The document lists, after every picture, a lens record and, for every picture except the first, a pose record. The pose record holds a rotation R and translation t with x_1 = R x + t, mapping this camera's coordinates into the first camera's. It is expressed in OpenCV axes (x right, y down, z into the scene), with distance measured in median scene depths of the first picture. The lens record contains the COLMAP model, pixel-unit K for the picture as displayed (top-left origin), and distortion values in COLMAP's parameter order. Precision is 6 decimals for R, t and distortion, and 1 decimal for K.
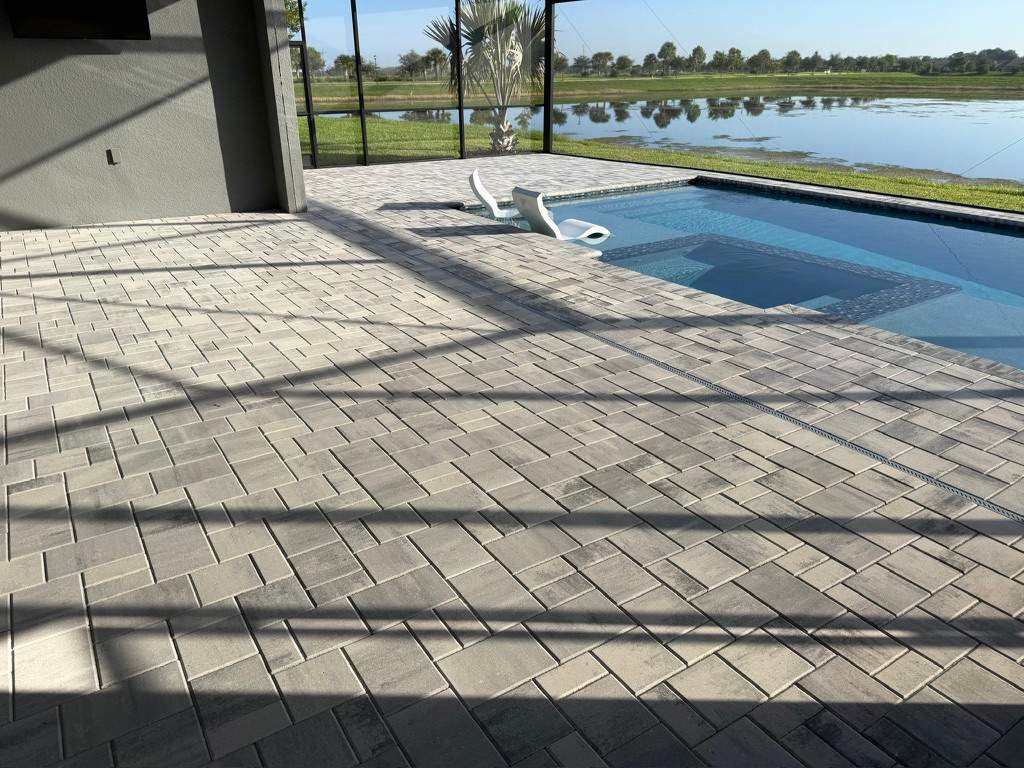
lens RADIAL K [[721.5, 0, 507.8], [0, 721.5, 383.2], [0, 0, 1]] dist [0.041460, -0.049110]
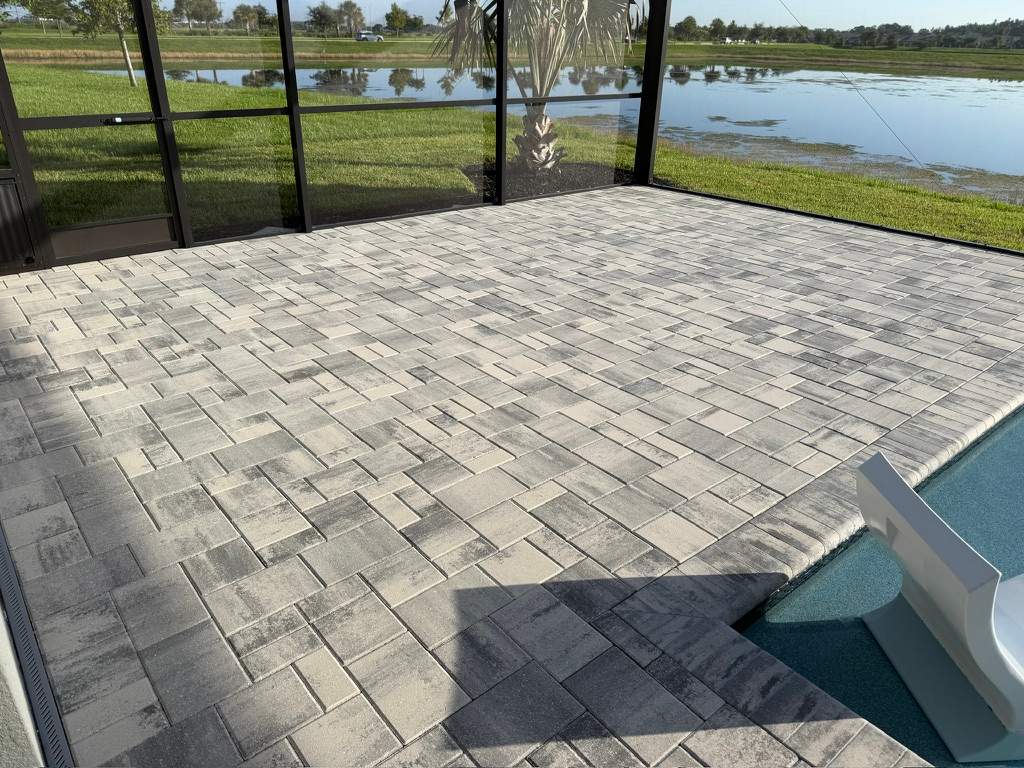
lens RADIAL K [[723.0, 0, 512.0], [0, 723.0, 384.0], [0, 0, 1]] dist [0.046174, -0.061111]
pose [[0.993144, -0.022405, 0.114729, -0.187882], [0.017240, 0.998801, 0.045813, -0.345333], [-0.115618, -0.043521, 0.992340, 0.827911]]
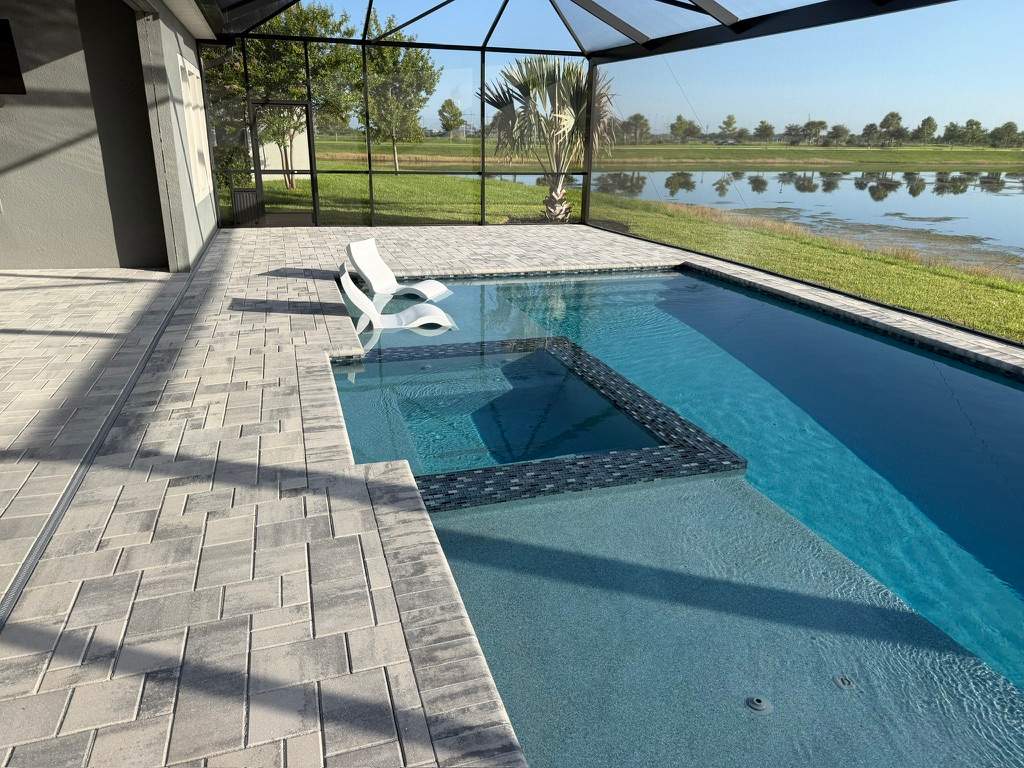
lens RADIAL K [[723.0, 0, 512.0], [0, 723.0, 384.0], [0, 0, 1]] dist [0.046174, -0.061111]
pose [[0.962473, 0.110028, -0.248073, 0.379644], [-0.128666, 0.989861, -0.060164, -0.089236], [0.238939, 0.089824, 0.966871, 0.197936]]
